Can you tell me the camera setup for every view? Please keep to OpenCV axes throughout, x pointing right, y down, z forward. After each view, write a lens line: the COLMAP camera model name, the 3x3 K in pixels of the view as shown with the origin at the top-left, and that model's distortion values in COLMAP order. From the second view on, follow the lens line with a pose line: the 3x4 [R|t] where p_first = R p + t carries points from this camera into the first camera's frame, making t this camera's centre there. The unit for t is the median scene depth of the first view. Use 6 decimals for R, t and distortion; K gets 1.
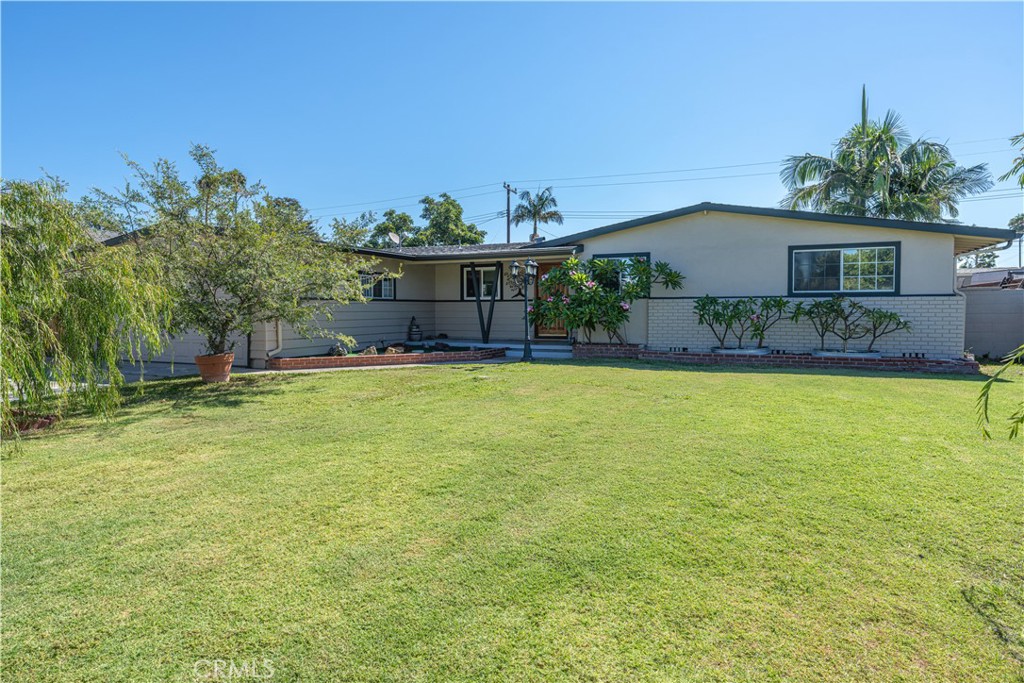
lens RADIAL K [[557.4, 0, 513.8], [0, 557.4, 319.9], [0, 0, 1]] dist [0.002718, 0.000737]
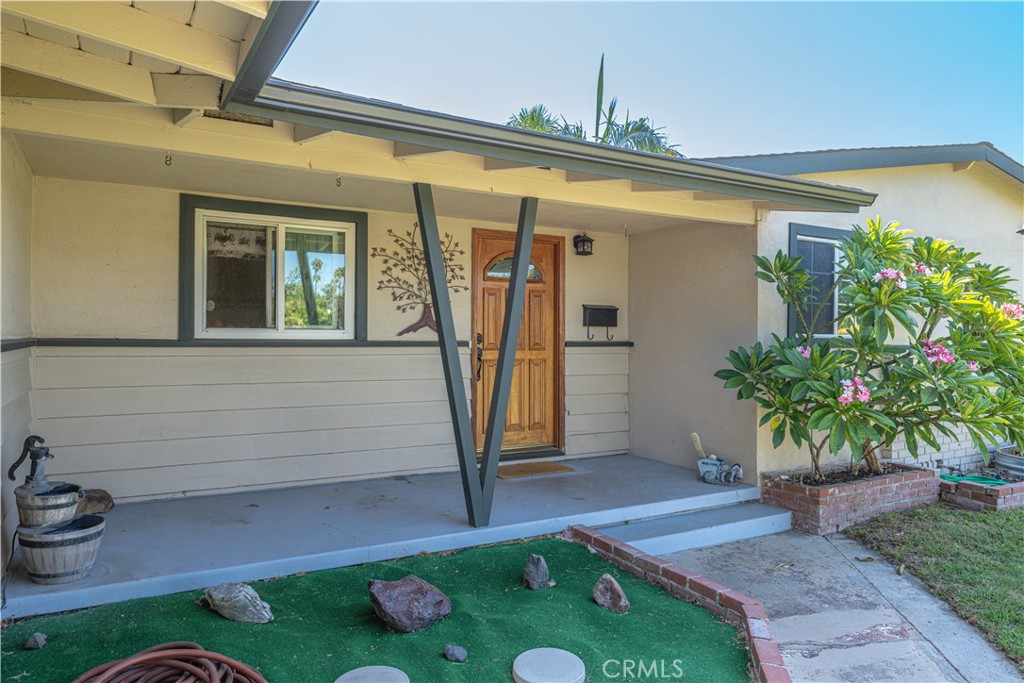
lens RADIAL K [[690.7, 0, 512.0], [0, 690.7, 341.5], [0, 0, 1]] dist [-0.001236, -0.000351]
pose [[0.582765, 0.002132, 0.812638, -0.275870], [0.006014, 0.999958, -0.006936, -0.034382], [-0.812618, 0.008929, 0.582728, 0.769426]]
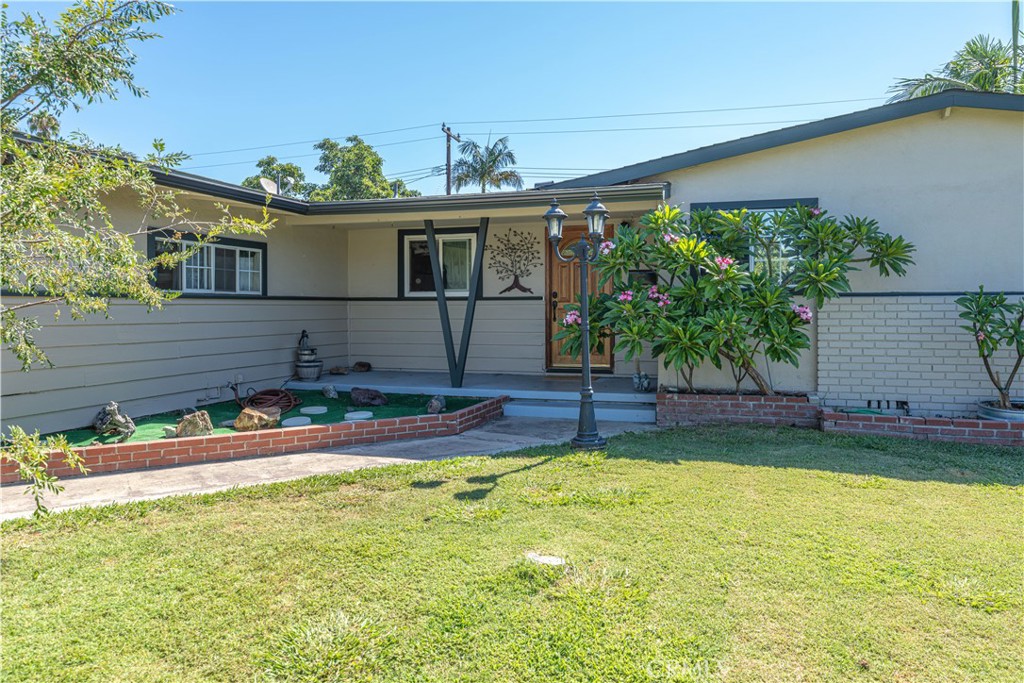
lens RADIAL K [[711.7, 0, 523.9], [0, 711.7, 305.3], [0, 0, 1]] dist [-0.001265, -0.000217]
pose [[0.992632, 0.001408, 0.121161, -0.064417], [0.001436, 0.999725, -0.023389, -0.013491], [-0.121161, 0.023391, 0.992357, 0.357259]]
